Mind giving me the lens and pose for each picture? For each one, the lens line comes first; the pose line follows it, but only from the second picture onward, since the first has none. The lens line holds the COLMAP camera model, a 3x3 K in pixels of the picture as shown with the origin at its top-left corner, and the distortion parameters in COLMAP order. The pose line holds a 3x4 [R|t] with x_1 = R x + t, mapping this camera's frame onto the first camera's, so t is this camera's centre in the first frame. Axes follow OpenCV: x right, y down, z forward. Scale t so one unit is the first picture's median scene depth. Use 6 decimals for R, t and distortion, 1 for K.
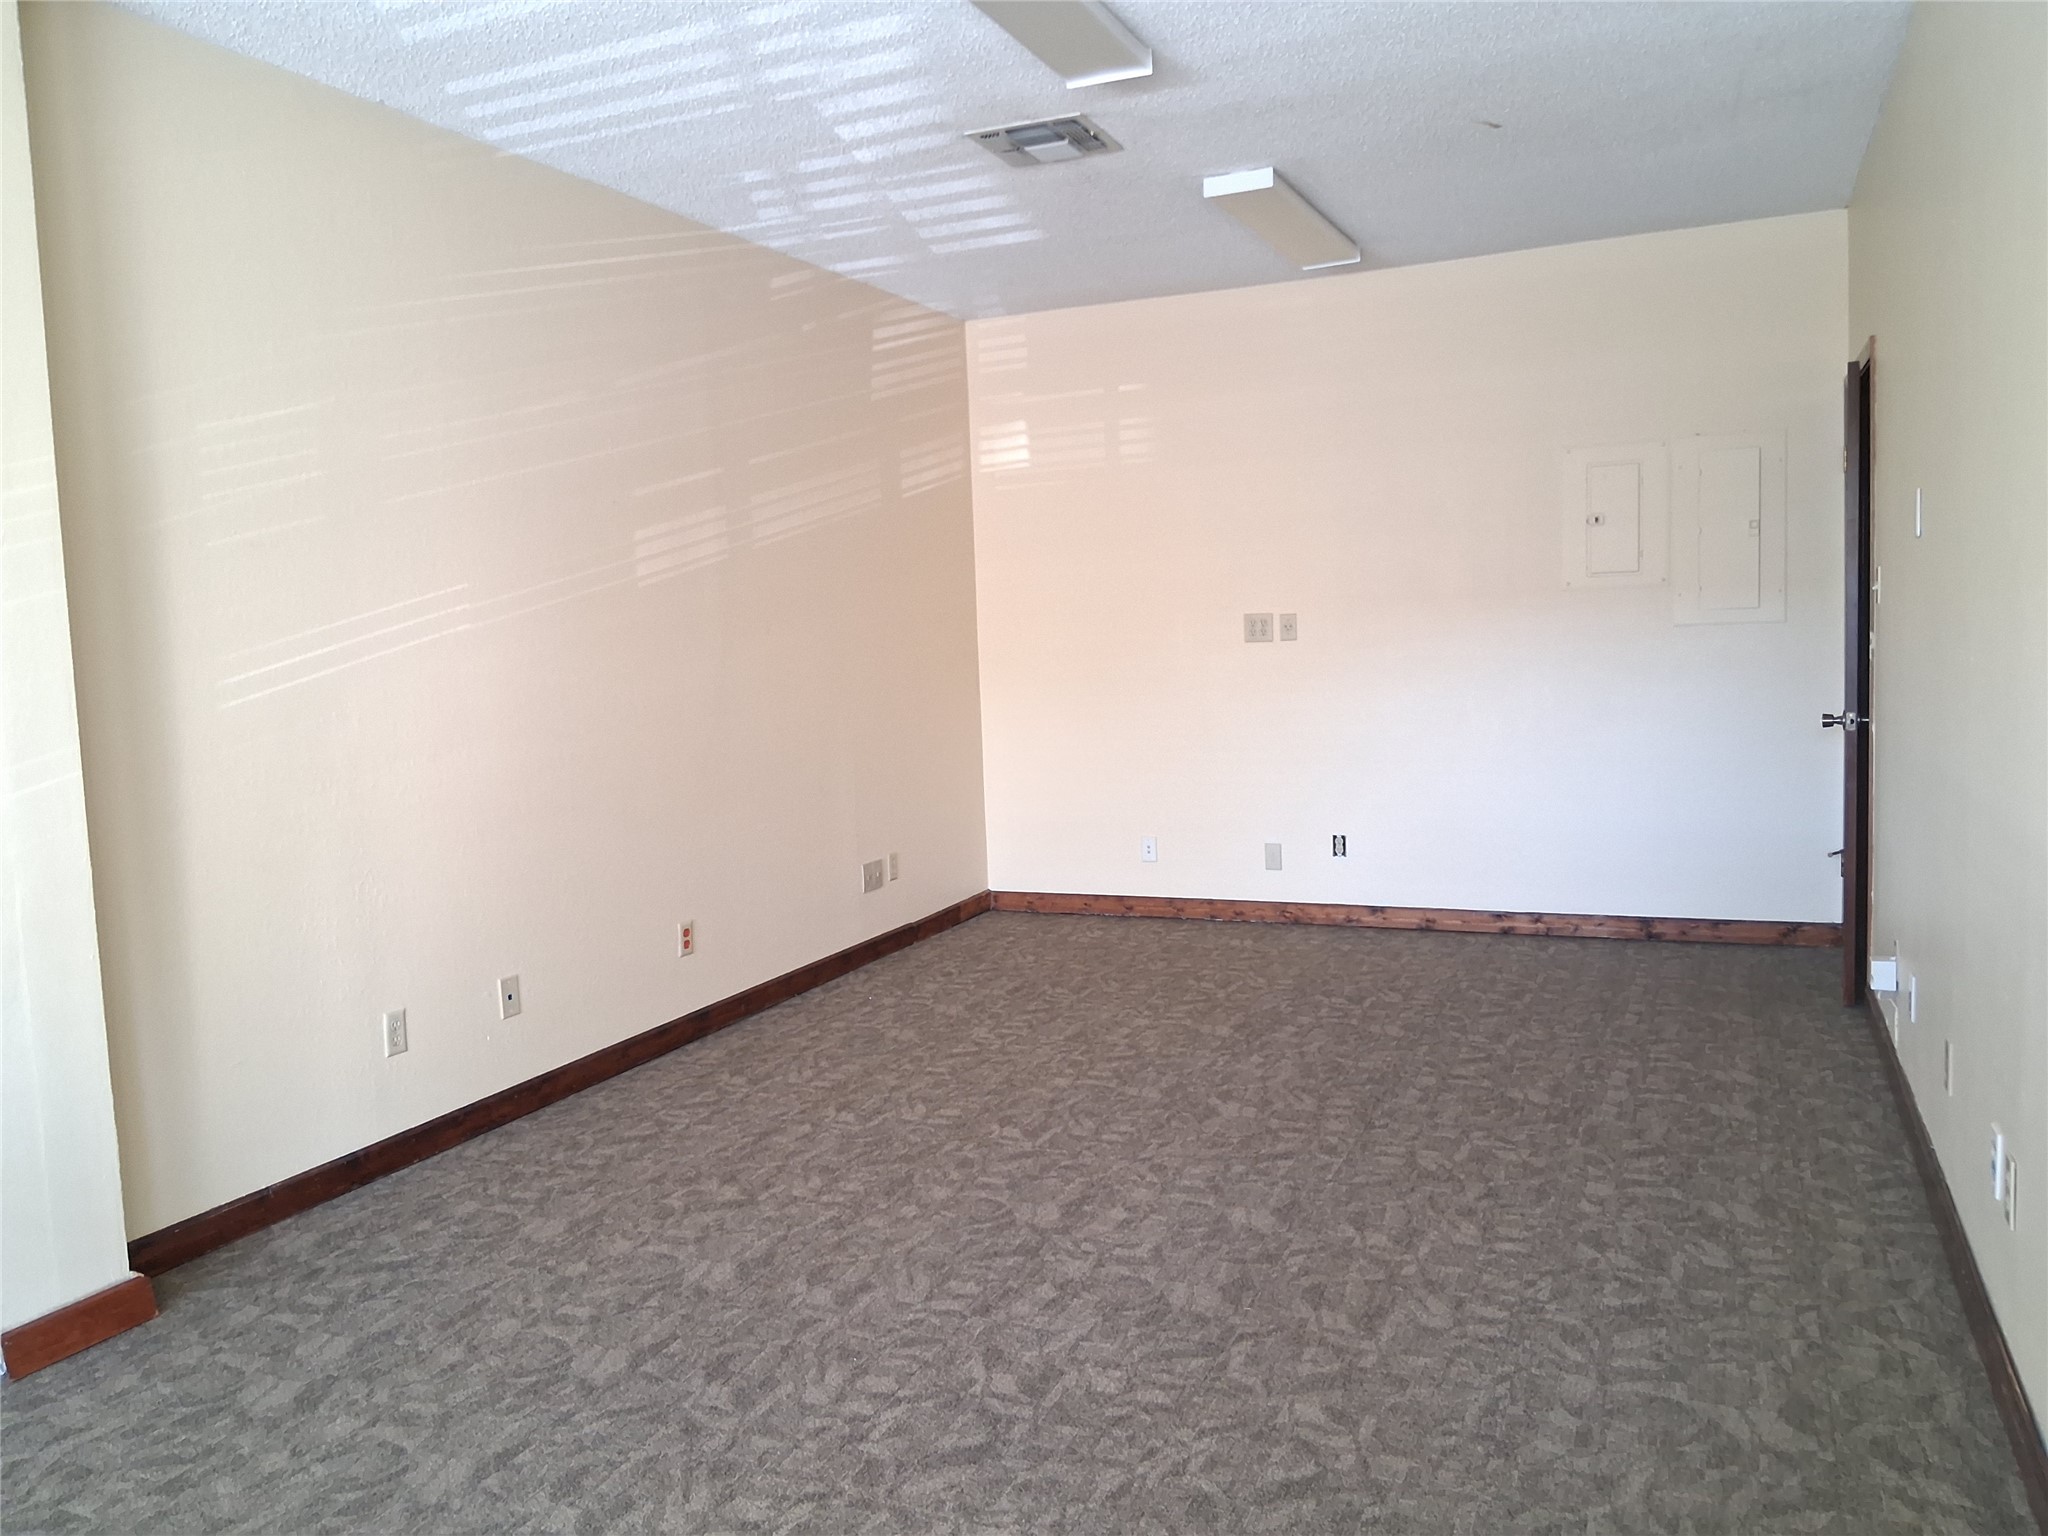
lens RADIAL K [[1565.0, 0, 1024.0], [0, 1565.0, 768.0], [0, 0, 1]] dist [0.100914, -0.180926]
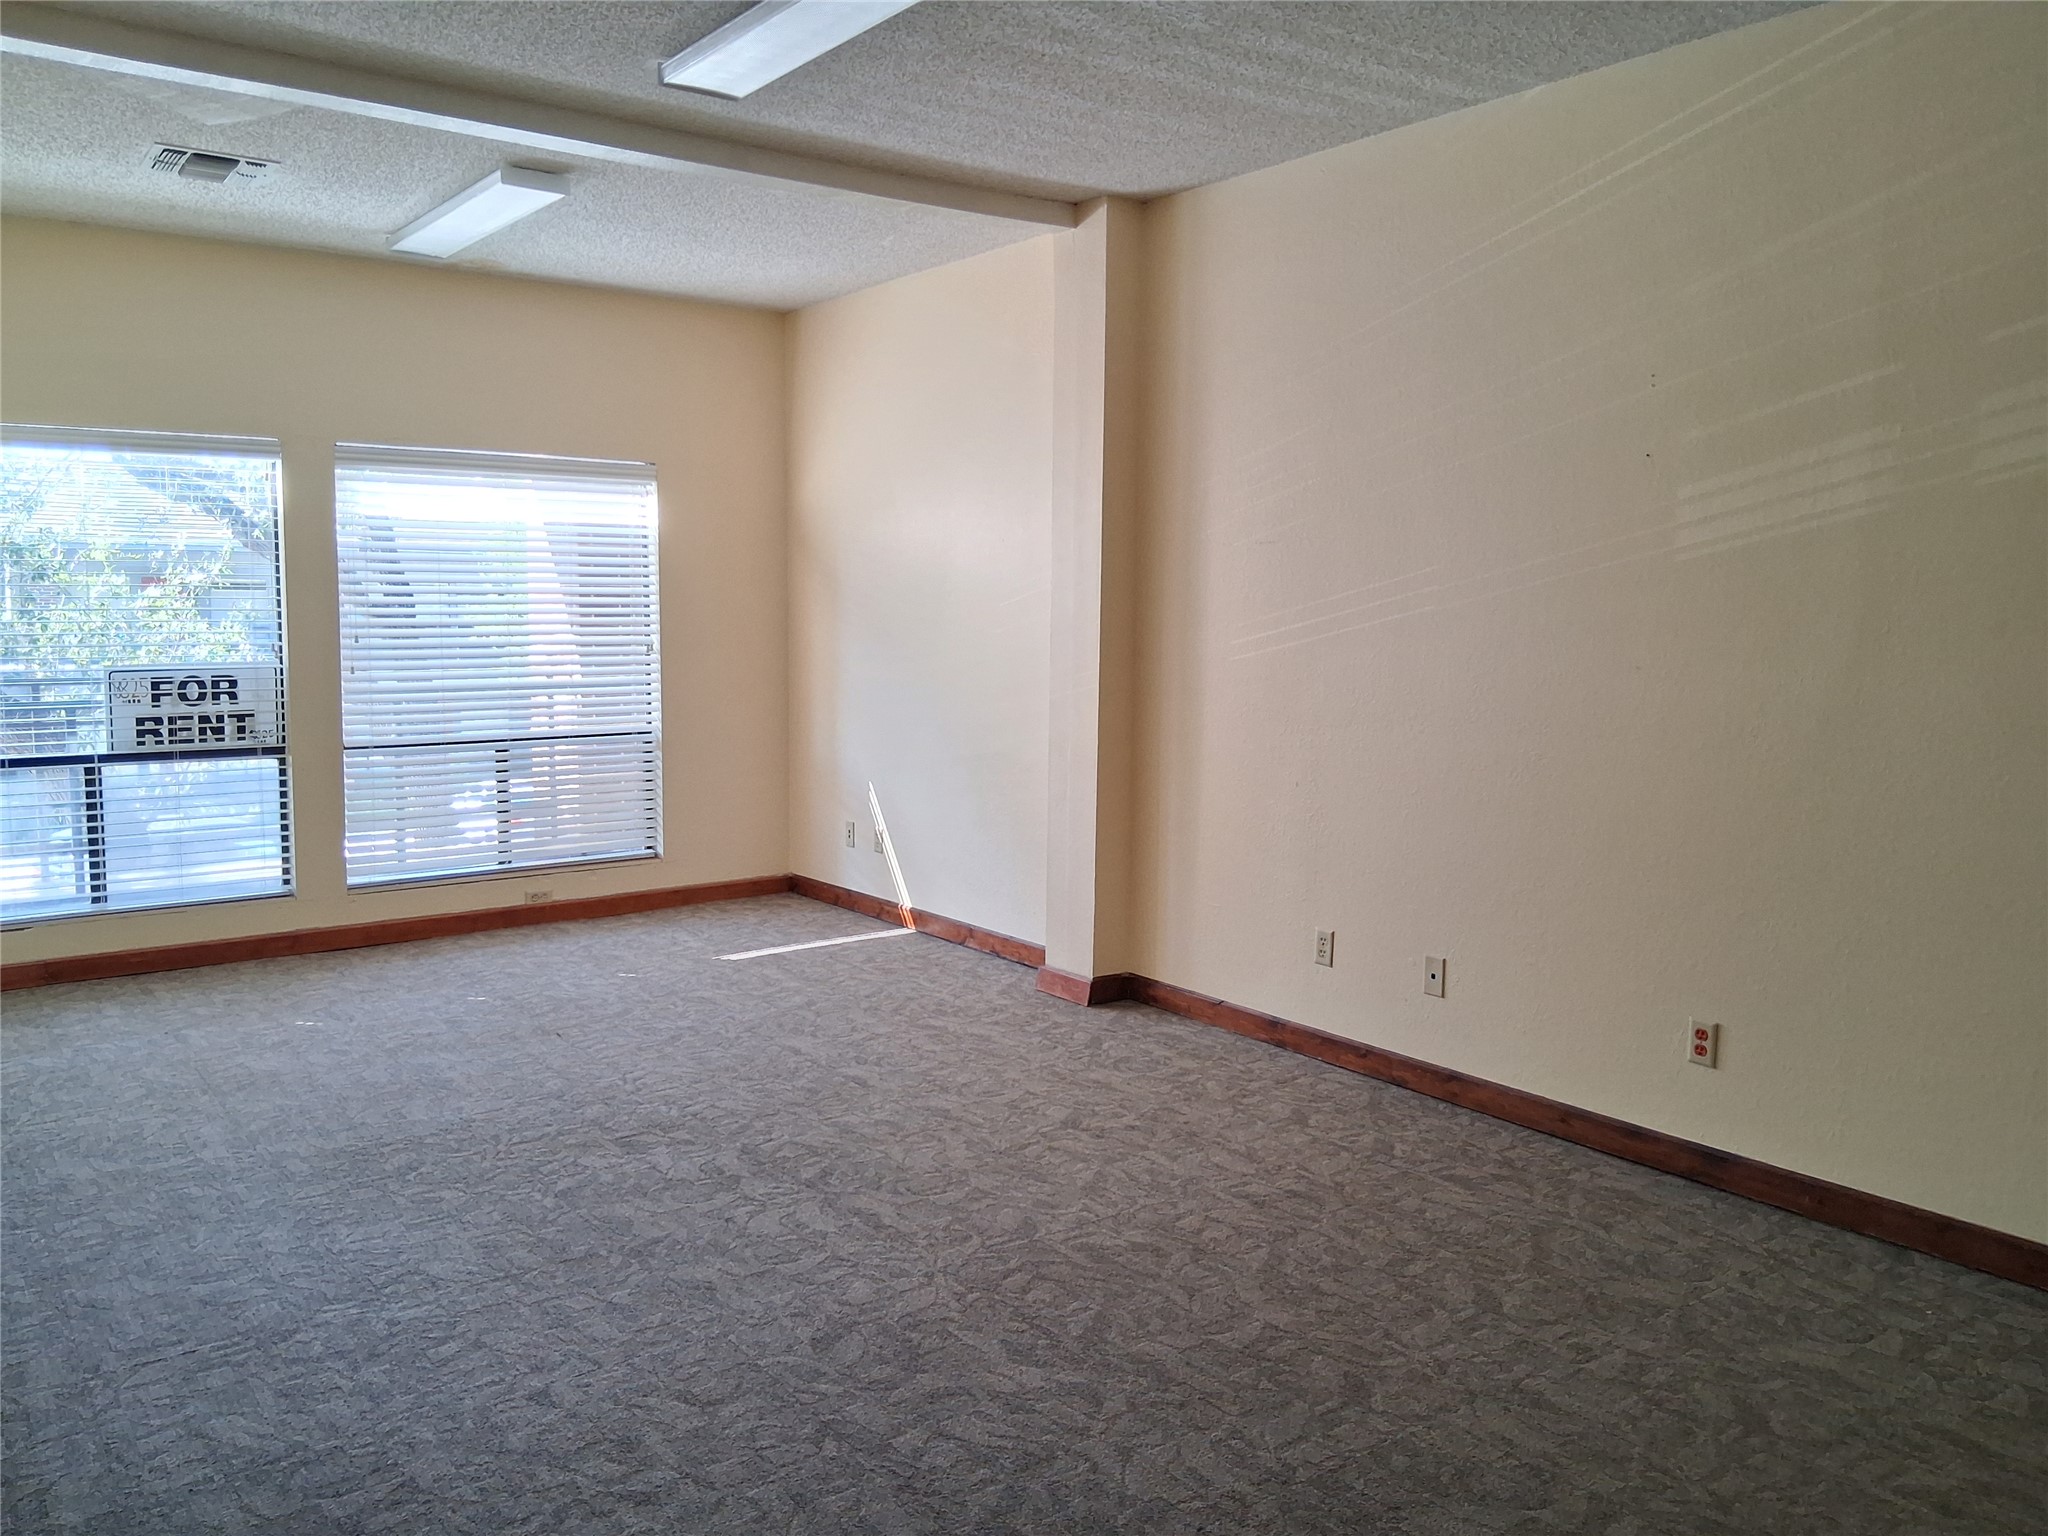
lens RADIAL K [[1565.0, 0, 1024.0], [0, 1565.0, 768.0], [0, 0, 1]] dist [0.100914, -0.180926]
pose [[-0.504607, 0.126628, -0.854012, 0.721055], [-0.064529, 0.980887, 0.183568, -0.170105], [0.860934, 0.147739, -0.486792, 1.385717]]
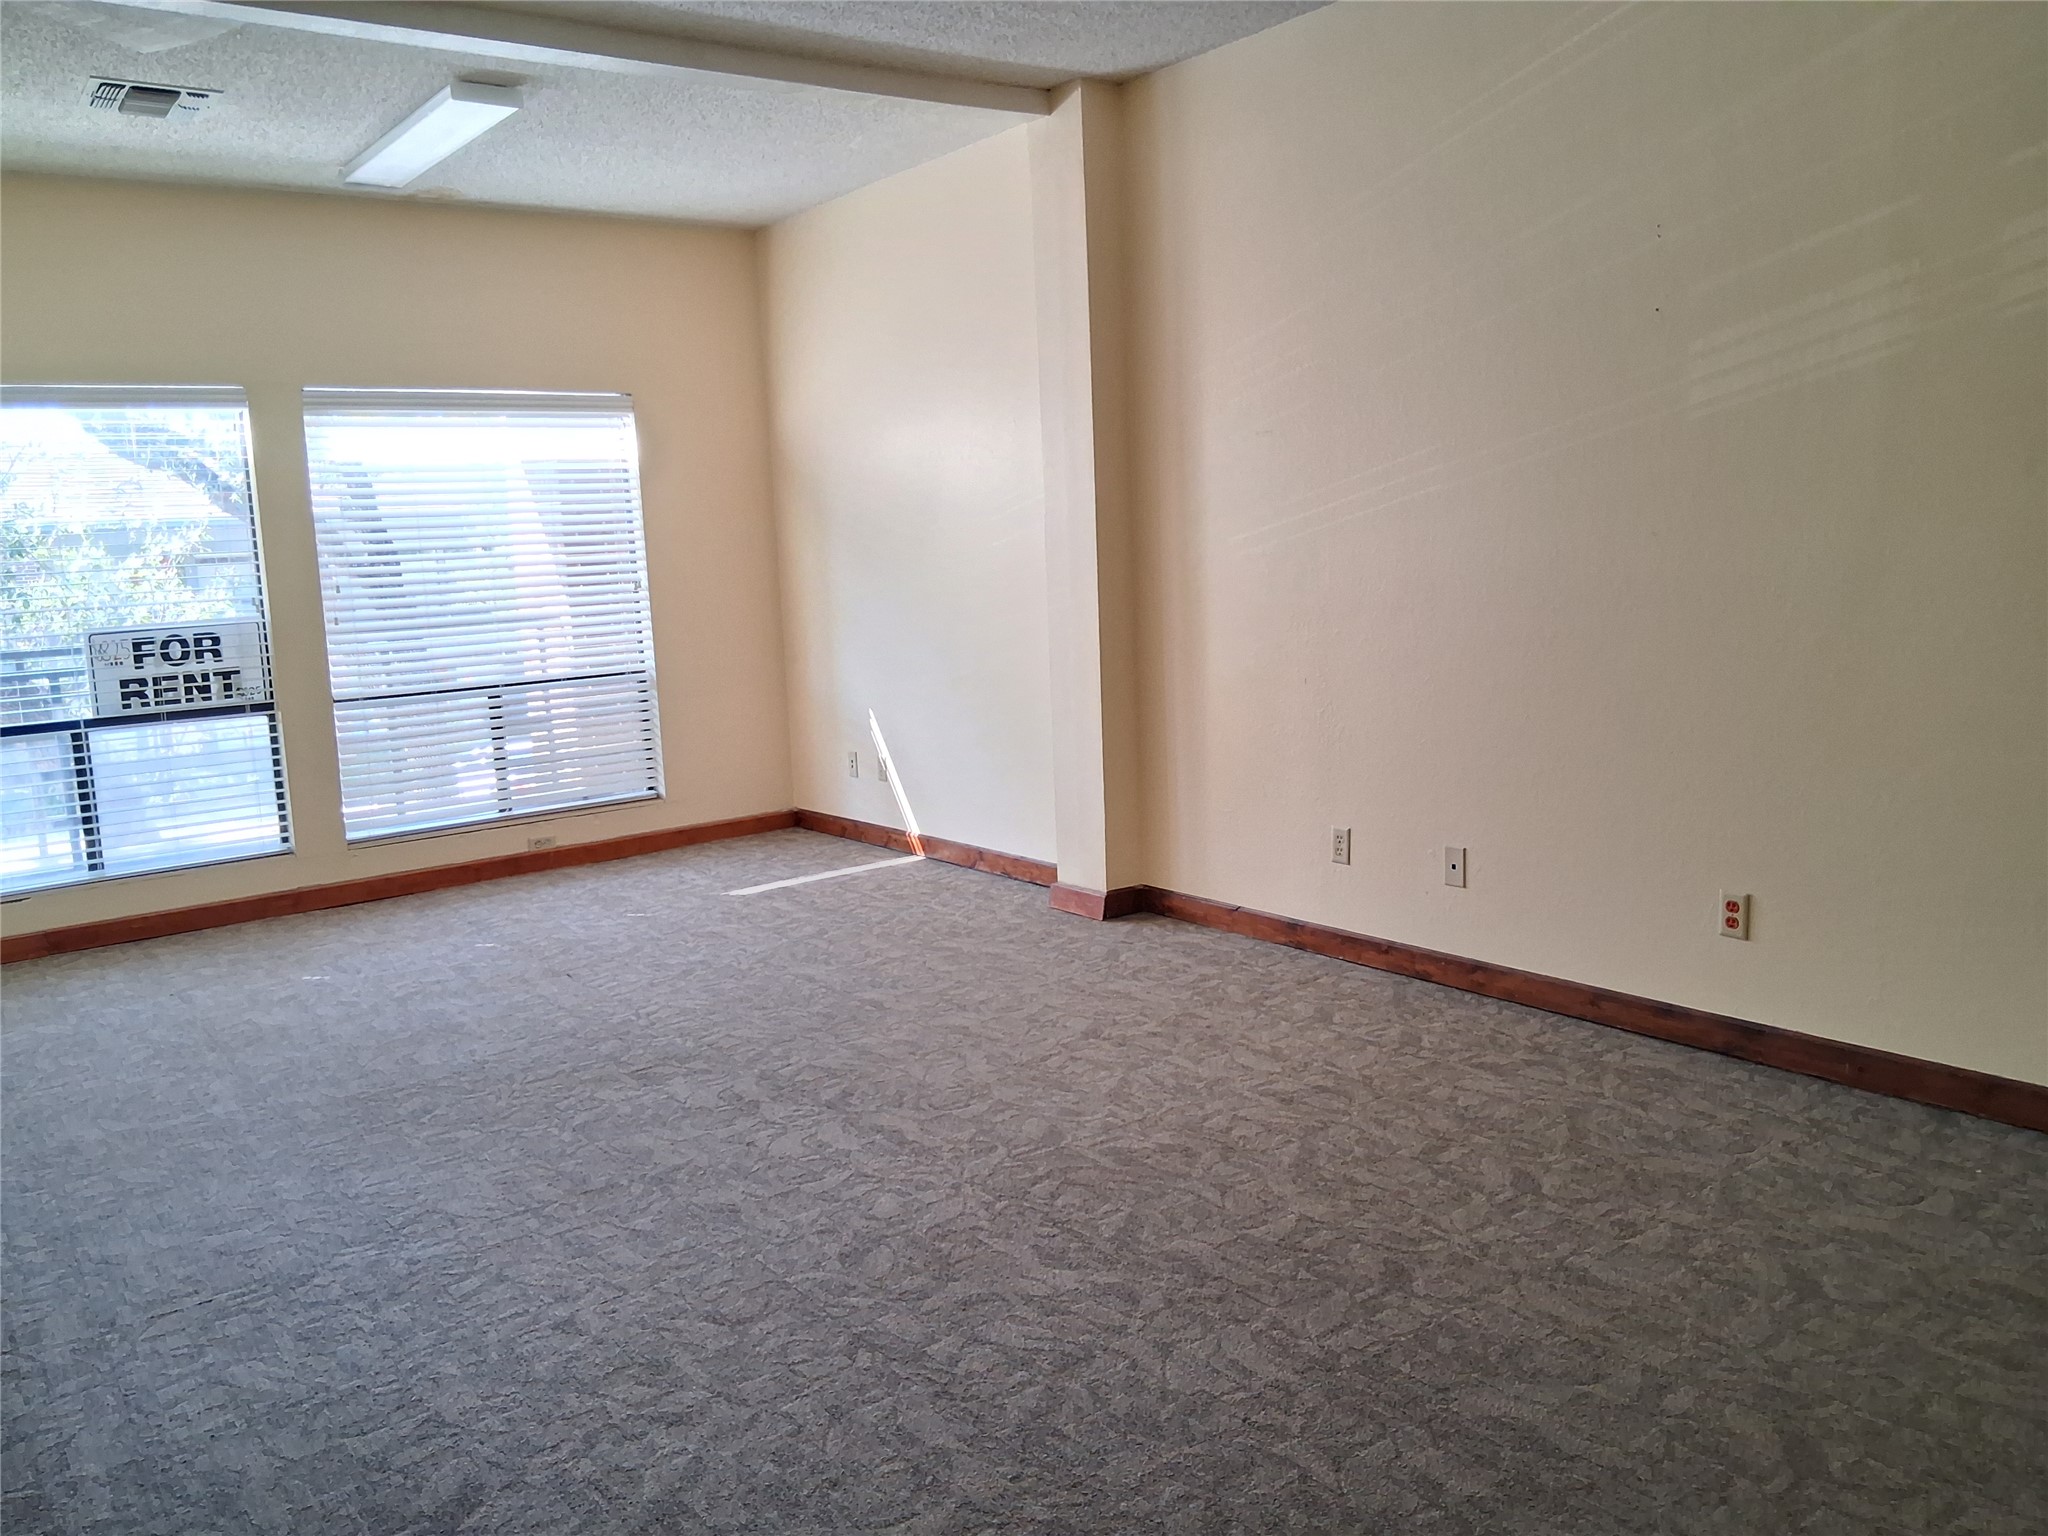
lens RADIAL K [[1568.2, 0, 1024.0], [0, 1568.2, 768.0], [0, 0, 1]] dist [0.117996, -0.213992]
pose [[-0.498553, 0.186958, -0.846459, 0.705043], [-0.012561, 0.974805, 0.222704, -0.146595], [0.866768, 0.121662, -0.483643, 1.377650]]
